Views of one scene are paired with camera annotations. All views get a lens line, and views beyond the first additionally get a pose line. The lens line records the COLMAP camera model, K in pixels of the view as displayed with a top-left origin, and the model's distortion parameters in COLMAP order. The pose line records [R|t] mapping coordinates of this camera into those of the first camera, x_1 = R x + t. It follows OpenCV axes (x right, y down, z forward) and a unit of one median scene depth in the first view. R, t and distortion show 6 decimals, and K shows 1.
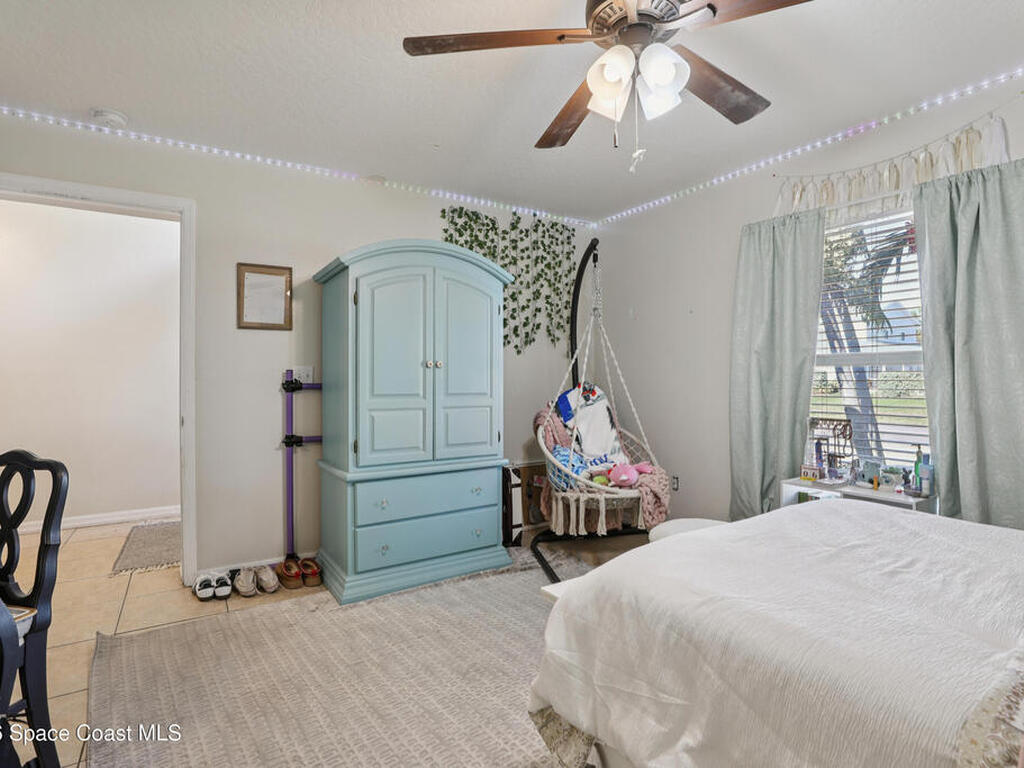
lens RADIAL K [[523.7, 0, 516.2], [0, 523.7, 381.6], [0, 0, 1]] dist [-0.042423, 0.015364]
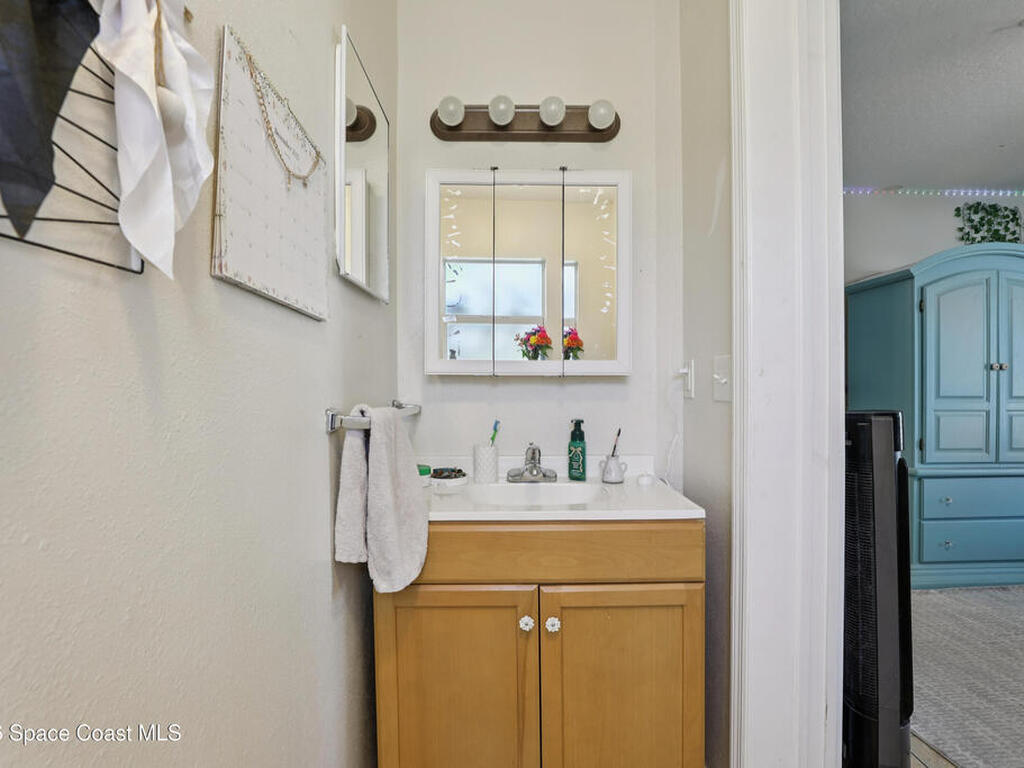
lens RADIAL K [[523.7, 0, 516.2], [0, 523.7, 381.6], [0, 0, 1]] dist [-0.042423, 0.015364]
pose [[0.854701, 0.003822, -0.519107, -0.412336], [-0.004751, 0.999989, -0.000459, 0.000003], [0.519099, 0.002859, 0.854709, -0.293236]]
